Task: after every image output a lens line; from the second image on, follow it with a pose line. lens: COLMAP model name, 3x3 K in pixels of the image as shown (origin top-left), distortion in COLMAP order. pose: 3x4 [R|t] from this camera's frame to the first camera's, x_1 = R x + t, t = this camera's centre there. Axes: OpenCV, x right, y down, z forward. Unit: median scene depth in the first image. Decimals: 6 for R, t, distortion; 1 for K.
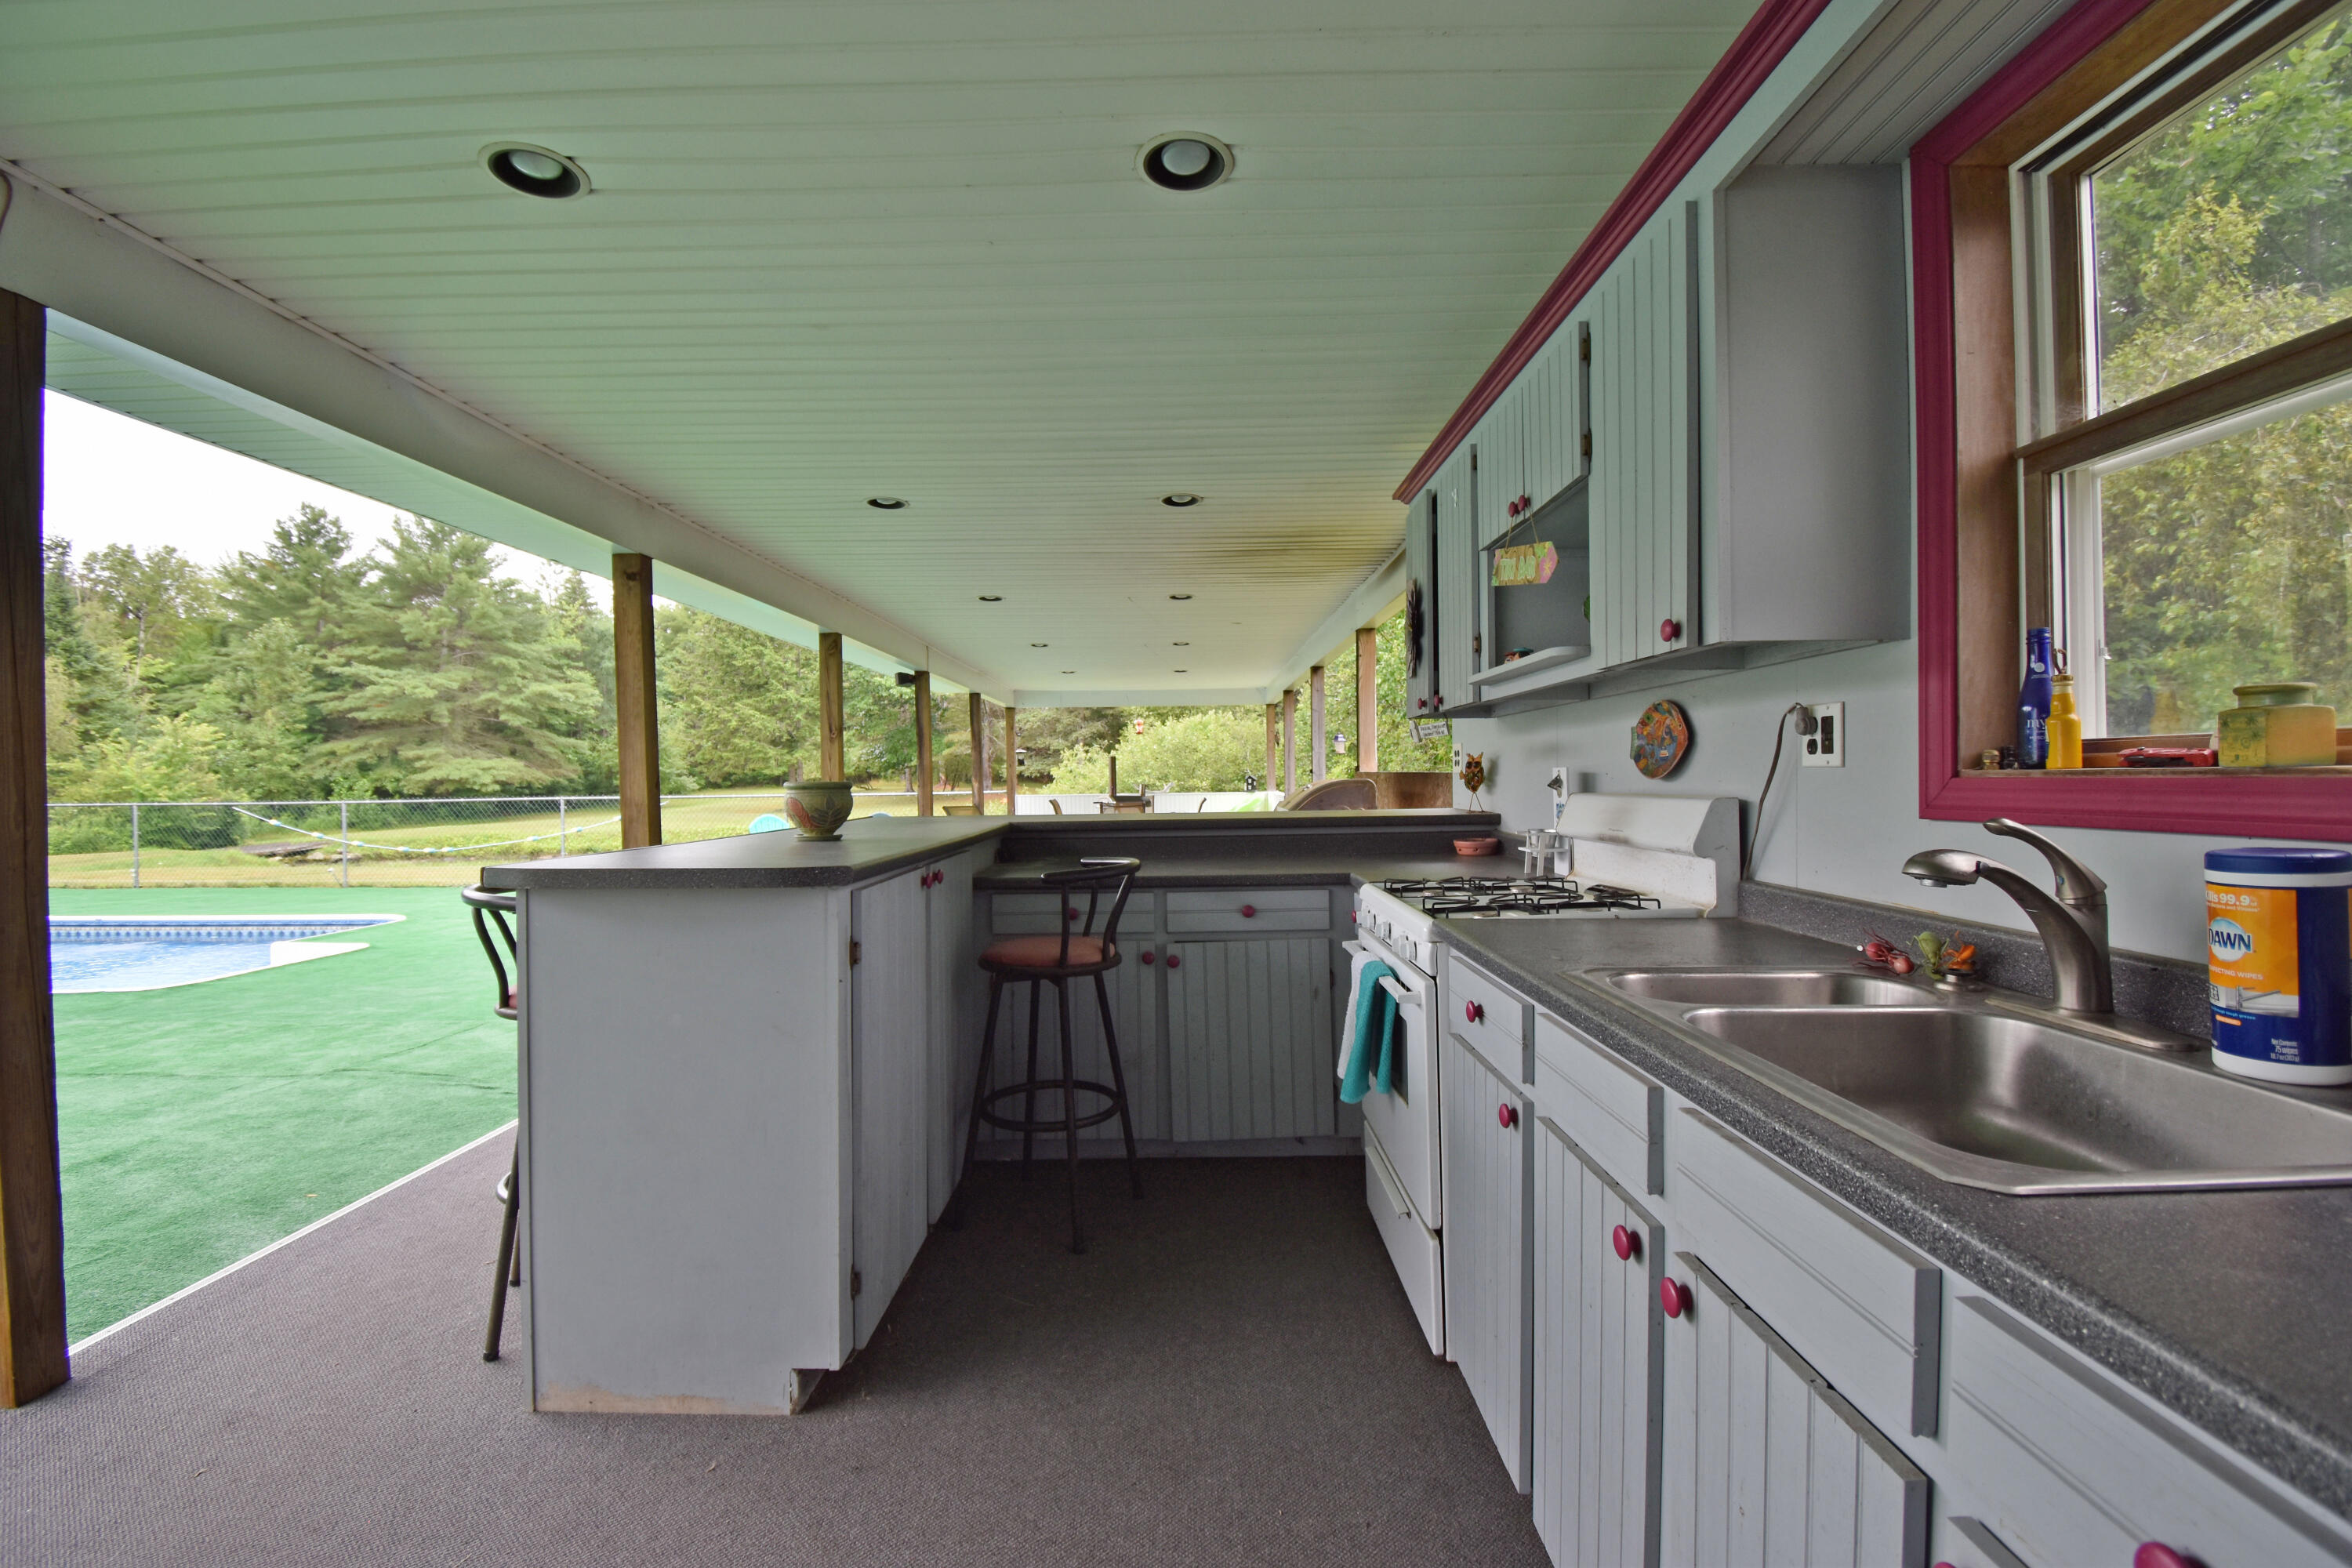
lens RADIAL K [[1030.5, 0, 1176.5], [0, 1030.5, 778.4], [0, 0, 1]] dist [0.025002, -0.028957]
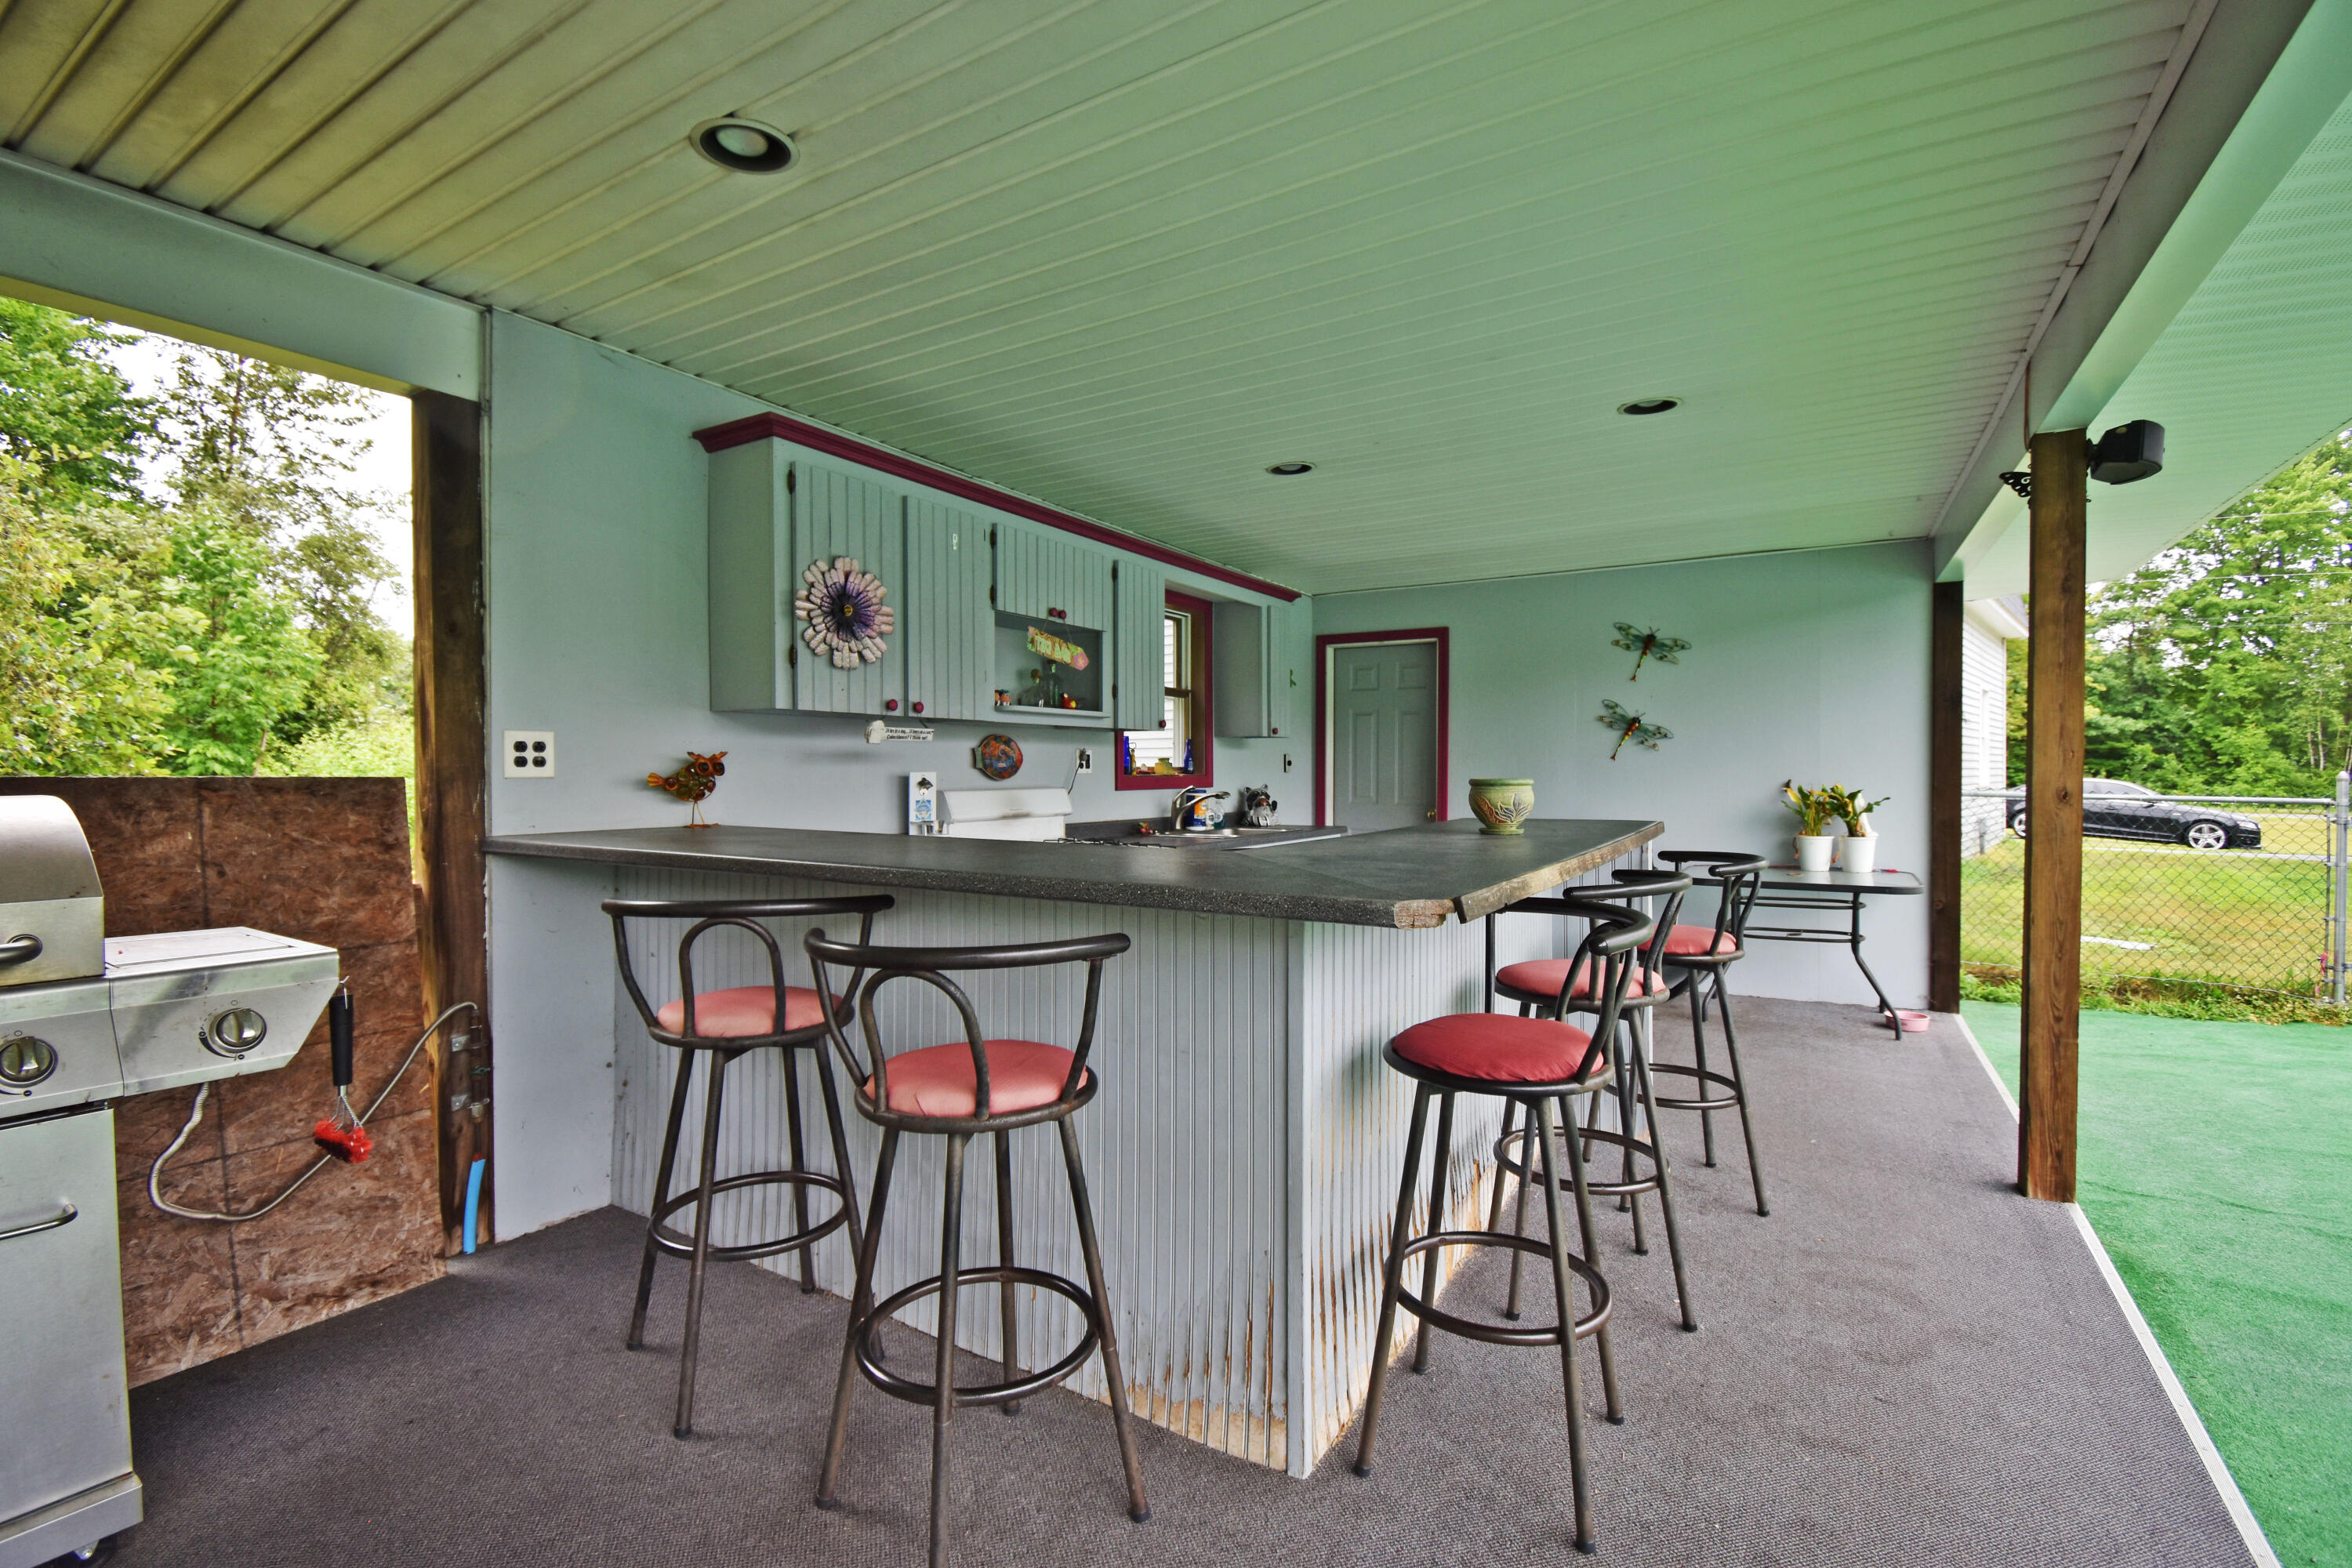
lens RADIAL K [[1030.5, 0, 1176.5], [0, 1030.5, 778.4], [0, 0, 1]] dist [0.025002, -0.028957]
pose [[-0.853346, 0.006386, 0.521306, -0.814994], [0.010435, 0.999934, 0.004832, -0.007736], [-0.521240, 0.009564, -0.853356, 2.738924]]
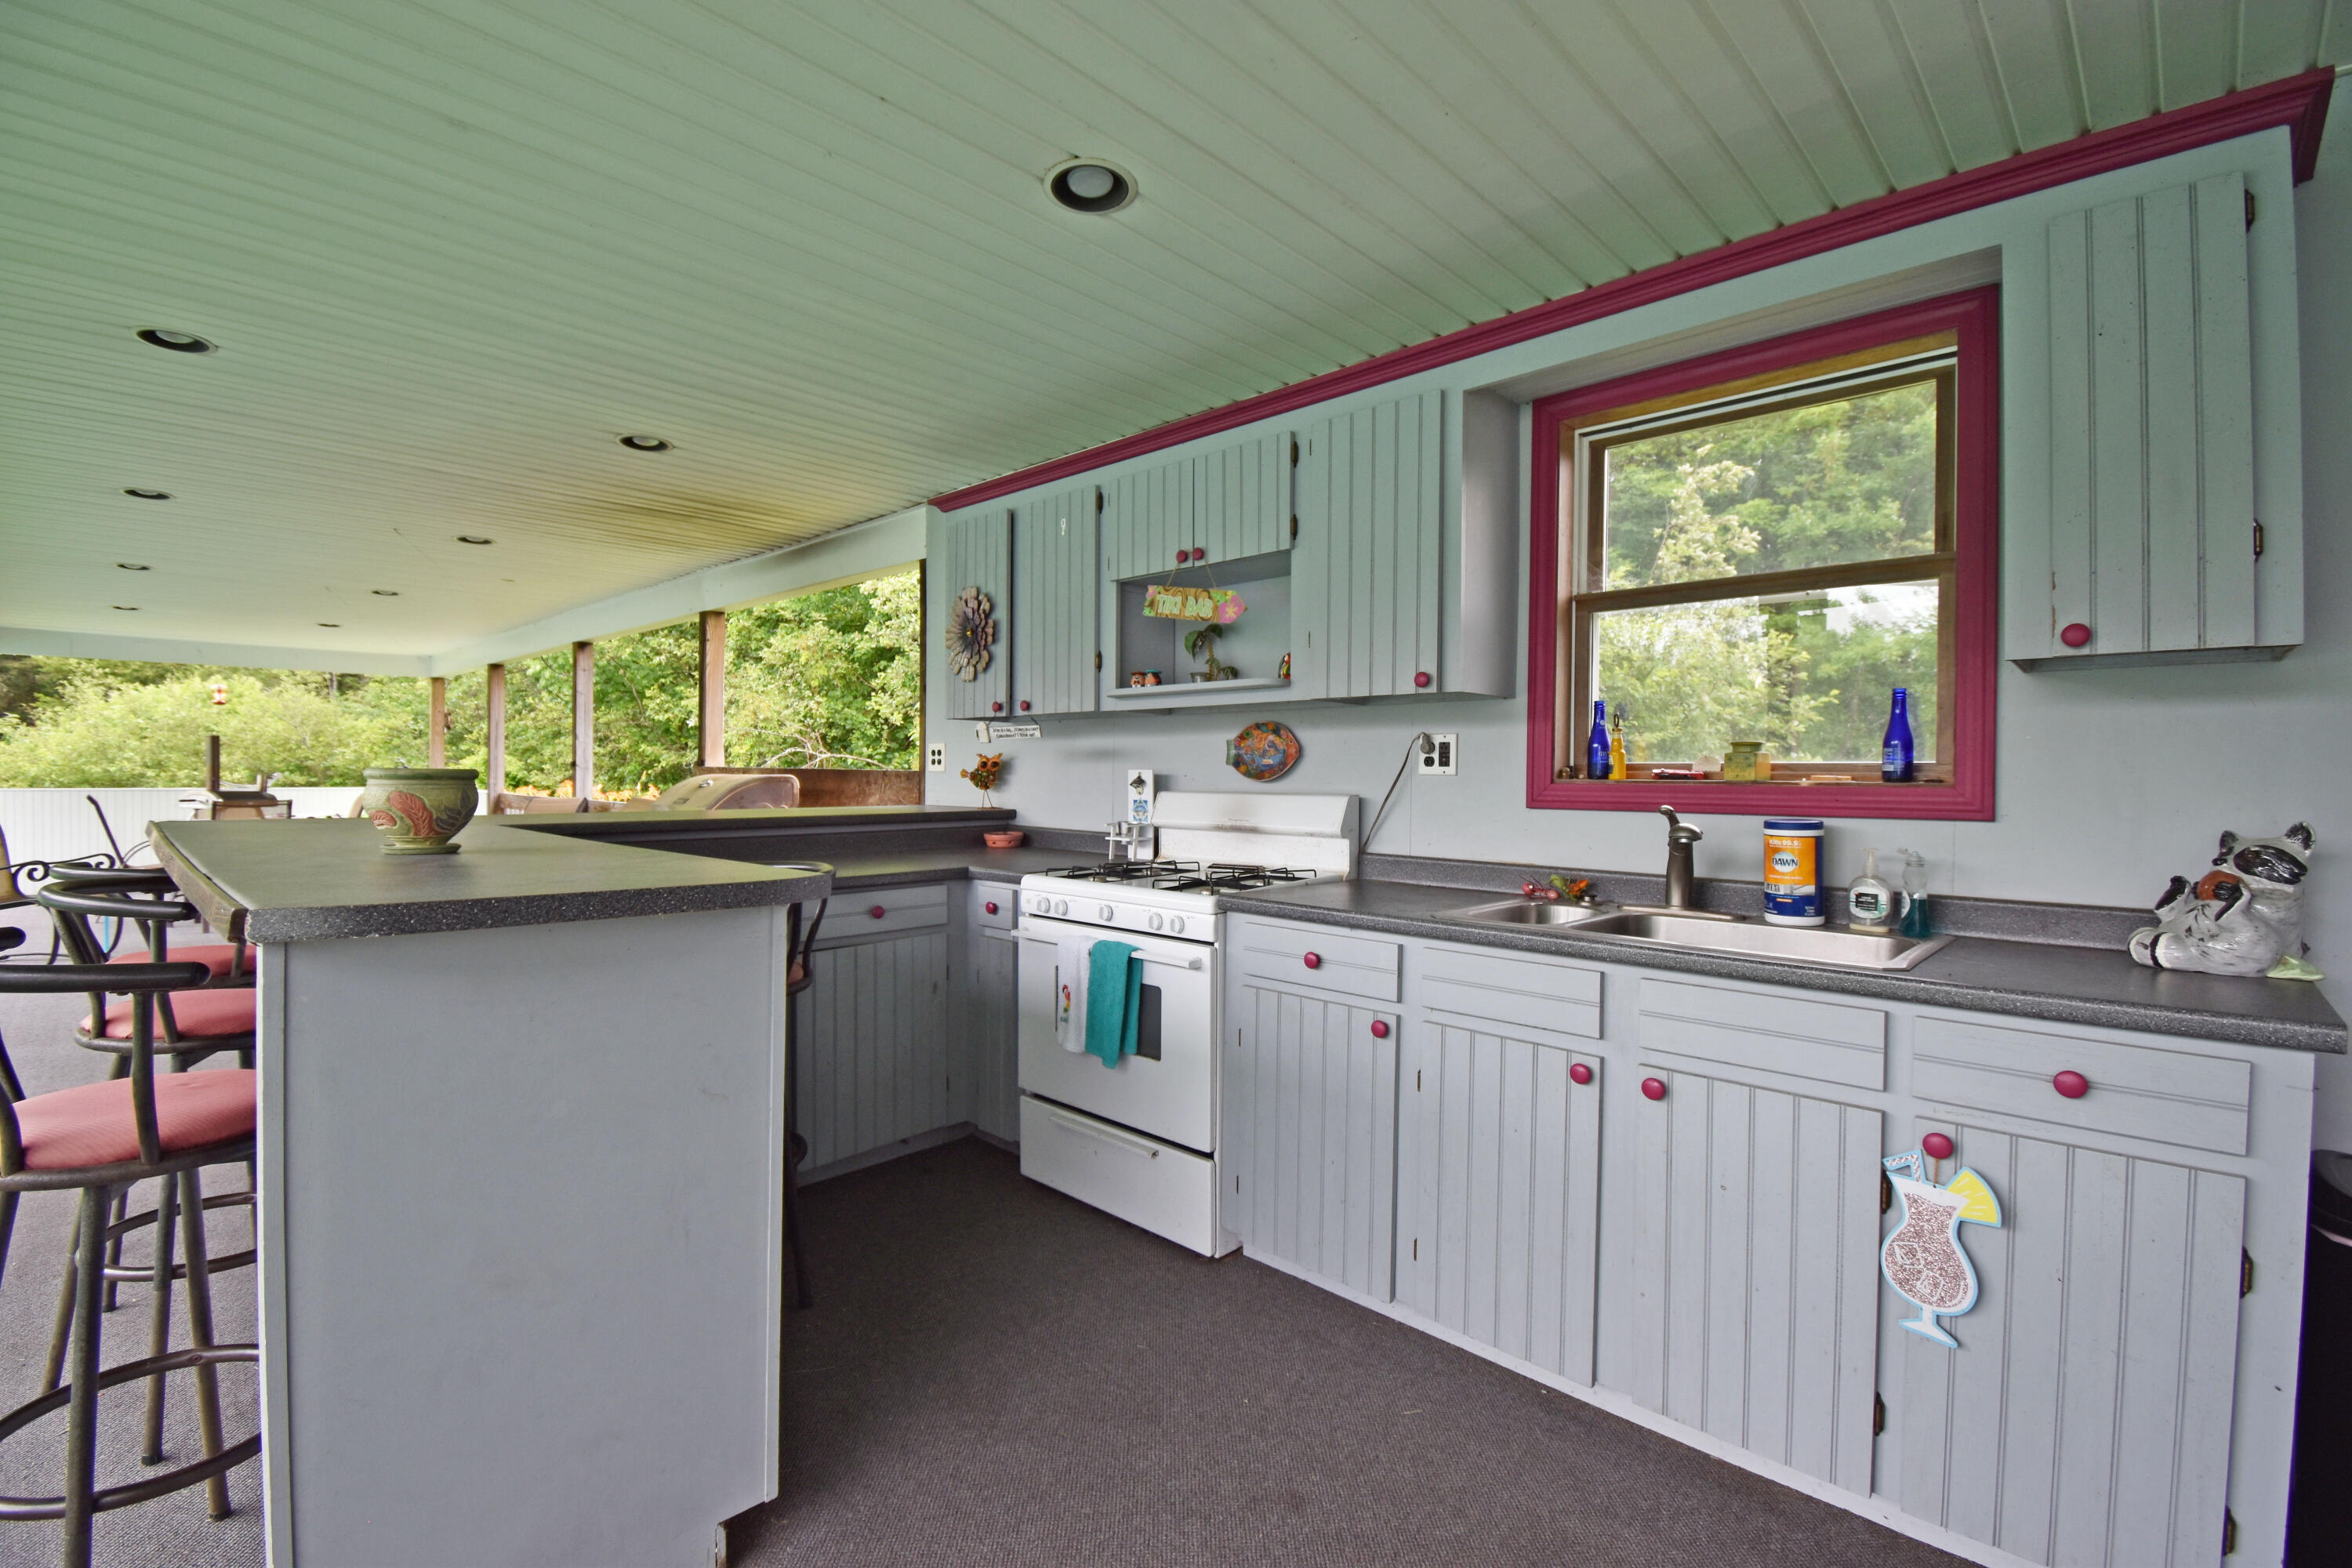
lens RADIAL K [[1030.5, 0, 1176.5], [0, 1030.5, 778.4], [0, 0, 1]] dist [0.025002, -0.028957]
pose [[0.689507, 0.014938, 0.724125, -0.661782], [-0.016022, 0.999857, -0.005371, 0.007385], [-0.724102, -0.007899, 0.689648, 0.204538]]
